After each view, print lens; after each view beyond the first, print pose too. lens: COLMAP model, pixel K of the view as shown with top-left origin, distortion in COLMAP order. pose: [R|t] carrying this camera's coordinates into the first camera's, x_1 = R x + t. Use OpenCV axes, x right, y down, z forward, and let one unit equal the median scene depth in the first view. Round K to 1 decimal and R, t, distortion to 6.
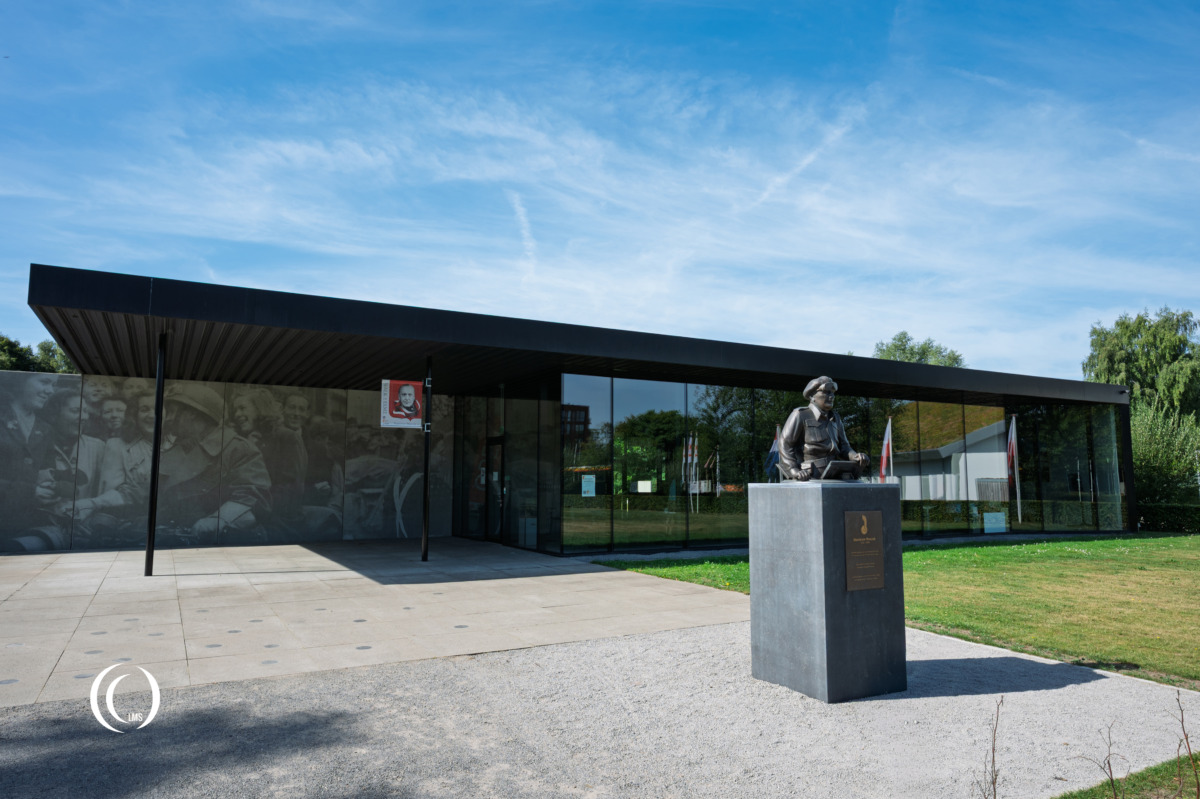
lens RADIAL K [[778.0, 0, 598.3], [0, 778.0, 401.0], [0, 0, 1]] dist [-0.000905, 0.000020]
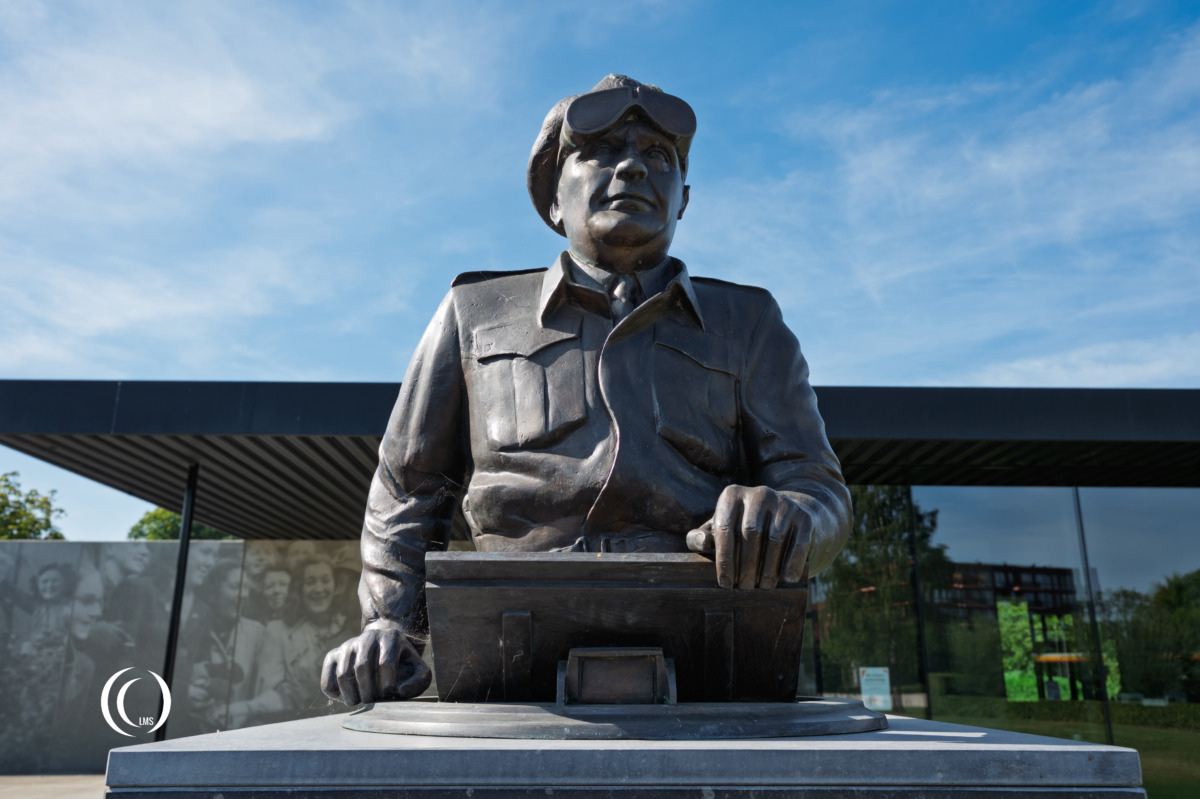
lens RADIAL K [[965.6, 0, 601.1], [0, 965.6, 396.3], [0, 0, 1]] dist [-0.006085, 0.000986]
pose [[0.883130, -0.131837, -0.450223, 0.128332], [0.049902, 0.980655, -0.189277, 0.026885], [0.466467, 0.144689, 0.872625, 0.281528]]
